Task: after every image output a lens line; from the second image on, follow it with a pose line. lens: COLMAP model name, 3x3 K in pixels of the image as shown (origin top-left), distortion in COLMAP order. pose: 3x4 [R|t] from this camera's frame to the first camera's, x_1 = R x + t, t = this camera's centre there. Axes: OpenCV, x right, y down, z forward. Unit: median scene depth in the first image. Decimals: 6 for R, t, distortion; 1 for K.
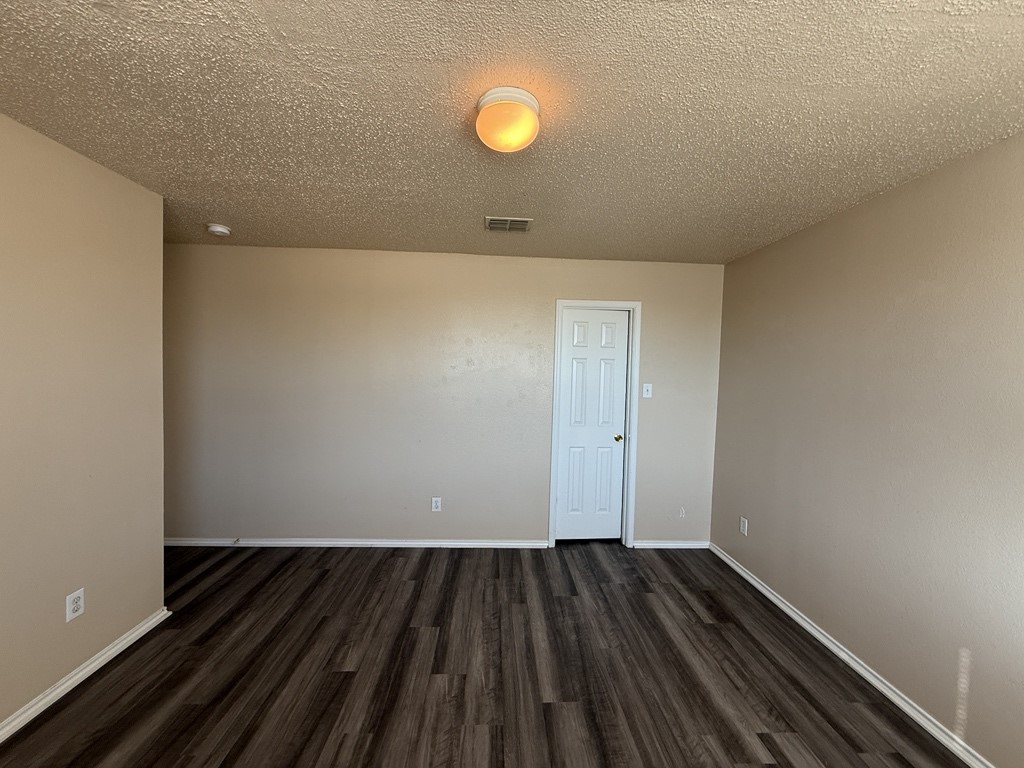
lens RADIAL K [[407.6, 0, 512.1], [0, 407.6, 385.1], [0, 0, 1]] dist [-0.001851, 0.000362]
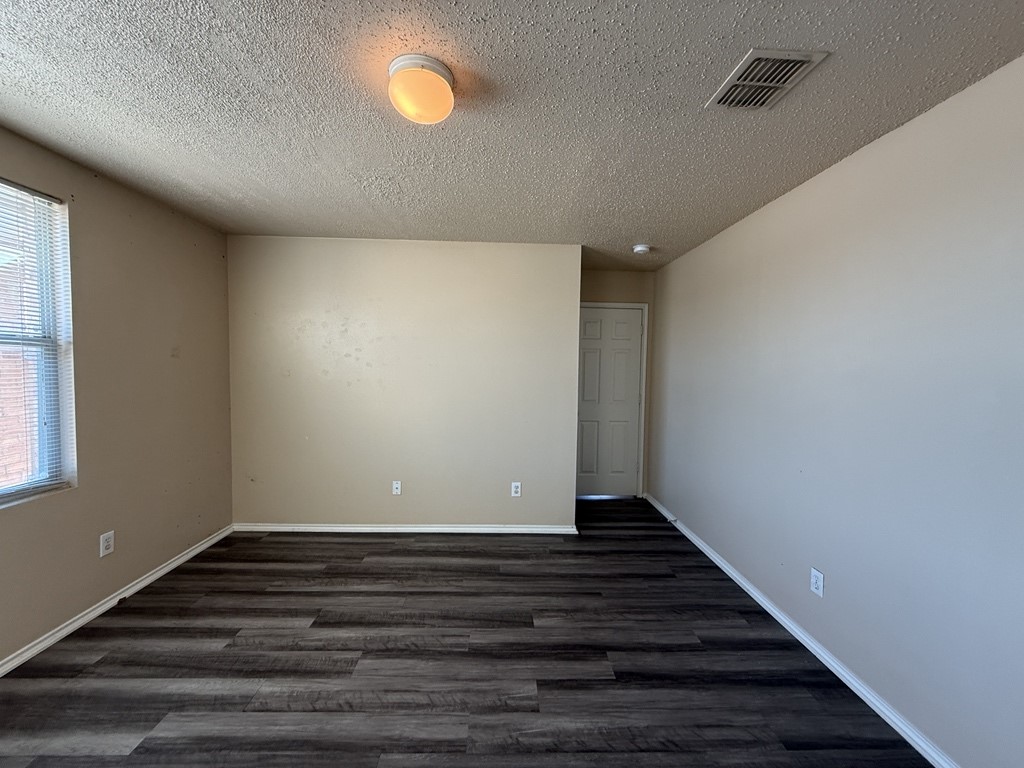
lens RADIAL K [[407.6, 0, 511.3], [0, 407.6, 382.7], [0, 0, 1]] dist [-0.001851, 0.000362]
pose [[-0.014539, 0.023448, -0.999619, 0.639453], [-0.056937, 0.998083, 0.024240, 0.011385], [0.998272, 0.057268, -0.013176, 0.818151]]
